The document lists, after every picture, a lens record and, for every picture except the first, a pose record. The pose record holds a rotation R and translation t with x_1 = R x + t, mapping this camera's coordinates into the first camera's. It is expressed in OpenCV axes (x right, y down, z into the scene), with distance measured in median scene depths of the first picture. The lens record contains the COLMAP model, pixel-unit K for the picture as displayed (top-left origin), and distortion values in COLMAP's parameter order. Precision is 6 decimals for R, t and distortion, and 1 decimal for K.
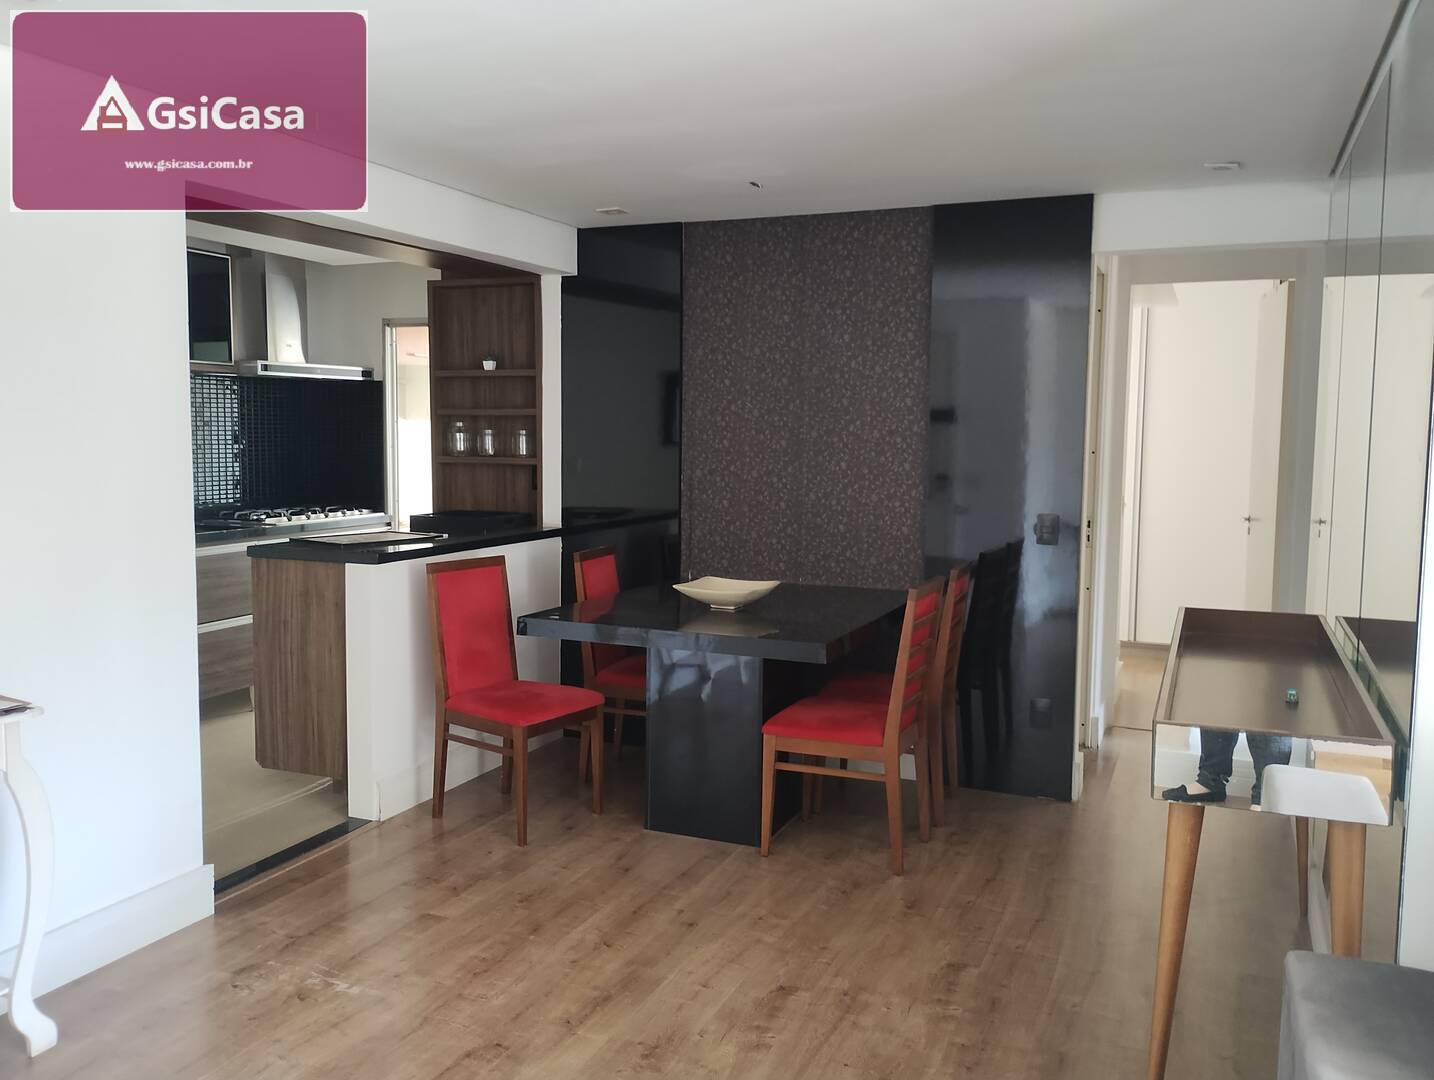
lens RADIAL K [[1177.8, 0, 717.0], [0, 1177.8, 540.0], [0, 0, 1]] dist [0.089724, -0.082839]
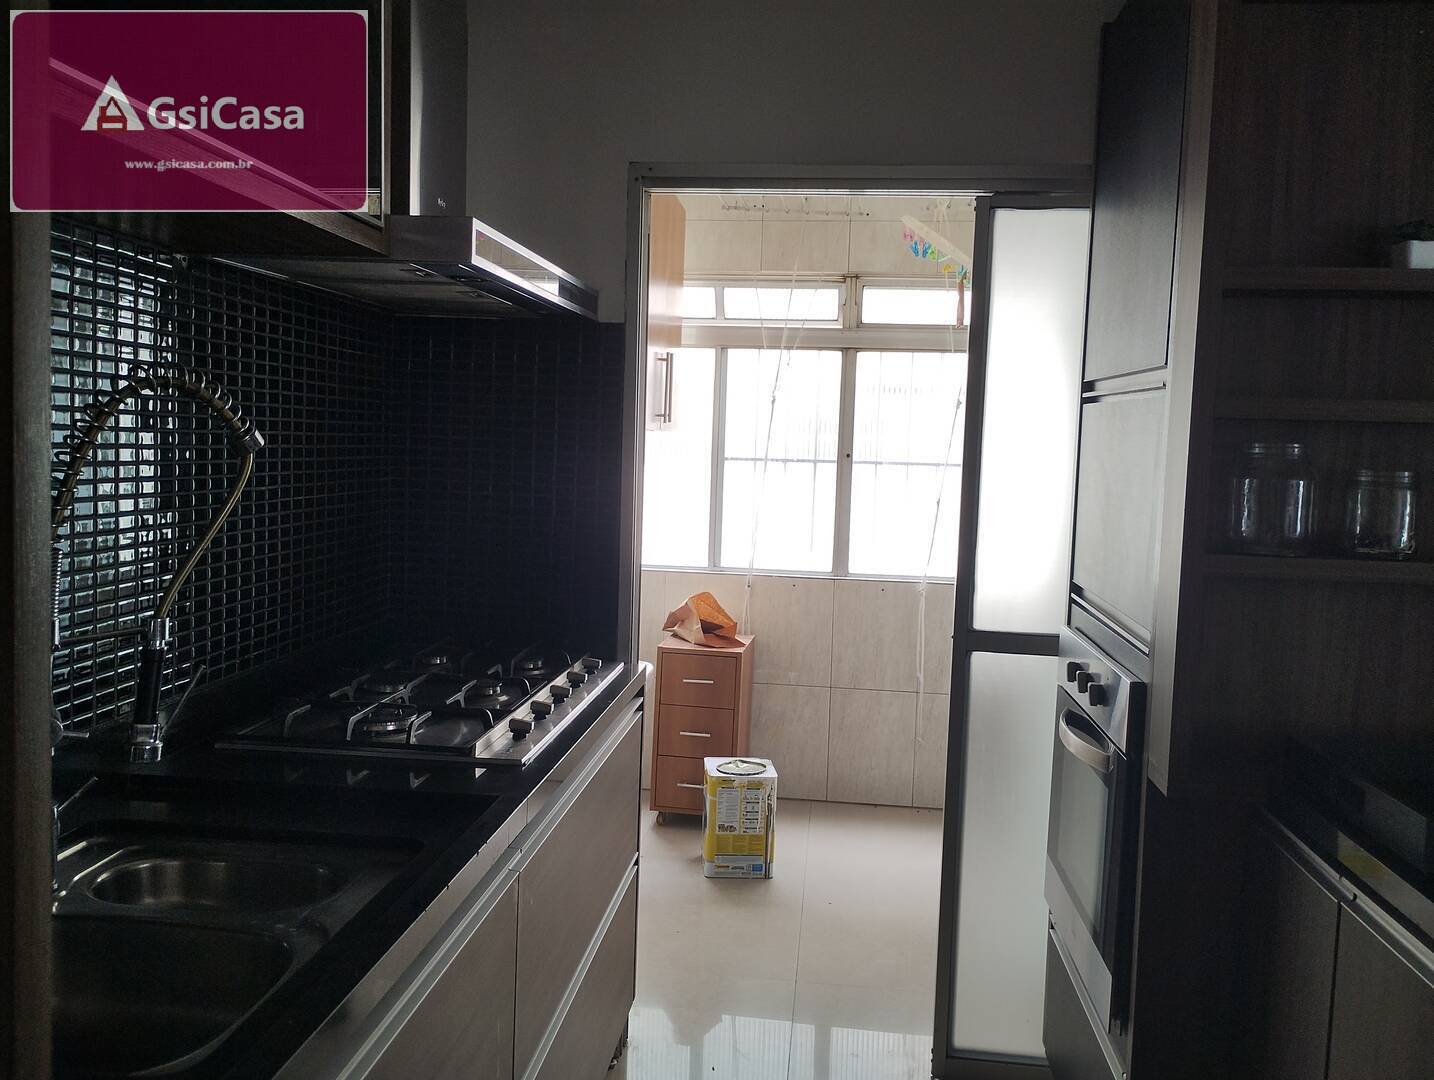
lens RADIAL K [[1177.8, 0, 717.0], [0, 1177.8, 540.0], [0, 0, 1]] dist [0.089724, -0.082839]
pose [[0.957885, -0.006860, 0.287071, -0.444502], [0.007156, 0.999974, 0.000017, -0.076782], [-0.287063, 0.002038, 0.957909, 0.757605]]
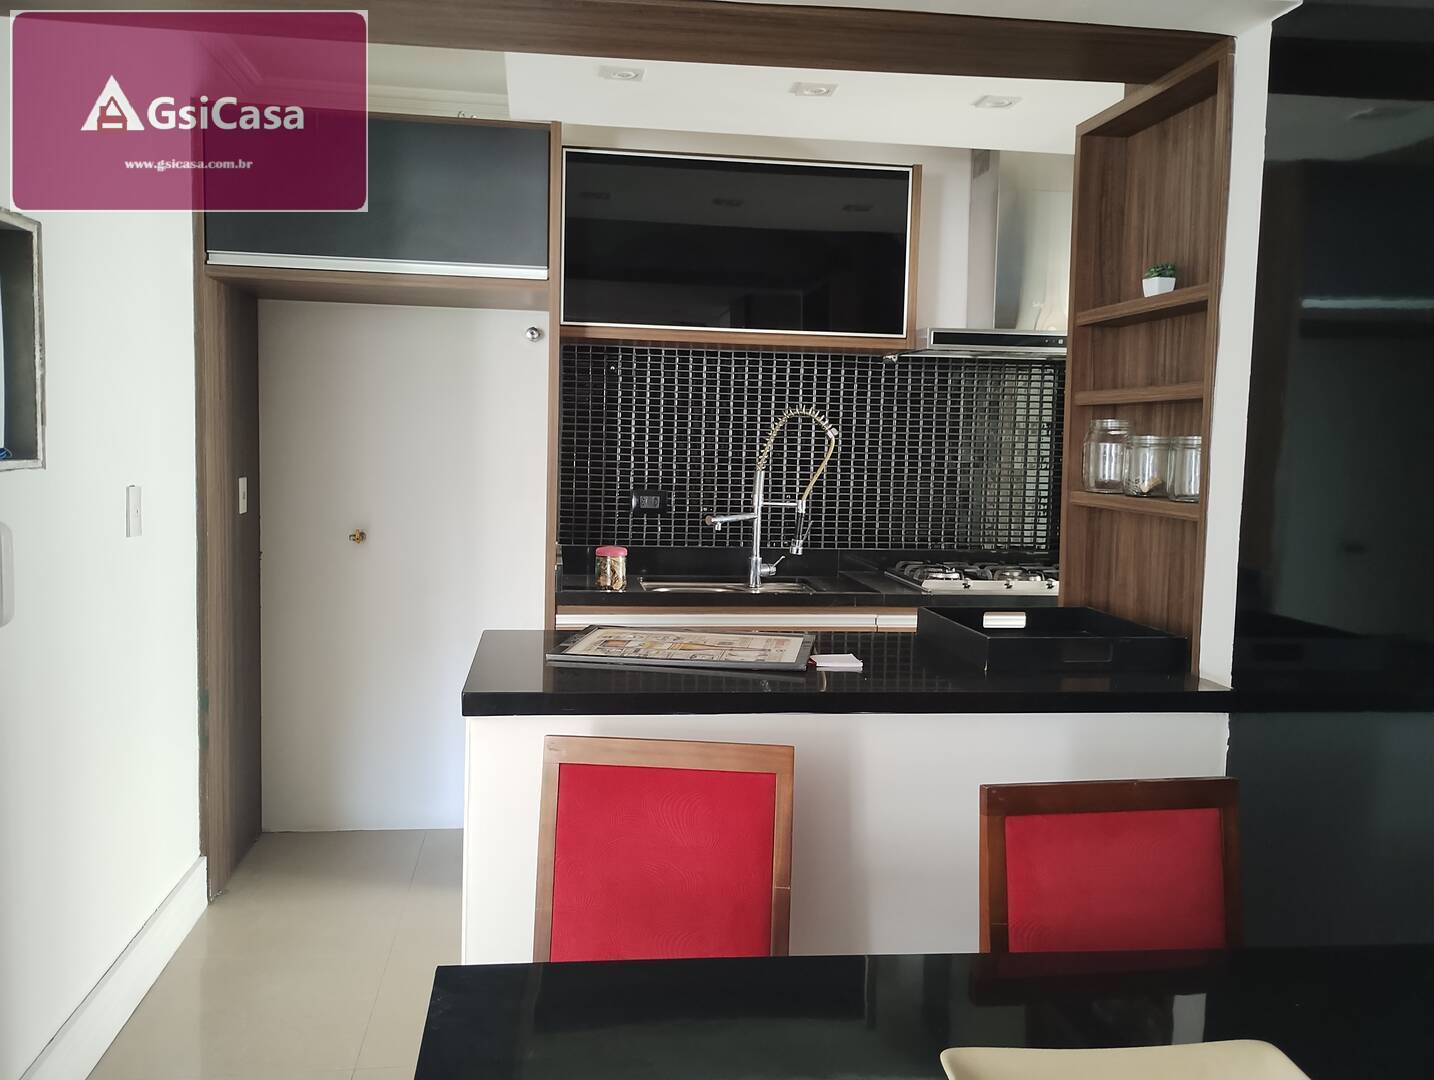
lens RADIAL K [[1168.9, 0, 717.0], [0, 1168.9, 540.0], [0, 0, 1]] dist [-0.001347, -0.071000]
pose [[0.518691, 0.079357, -0.851271, 0.095205], [-0.102545, 0.994270, 0.030206, -0.051837], [0.848790, 0.071626, 0.523856, 0.647160]]
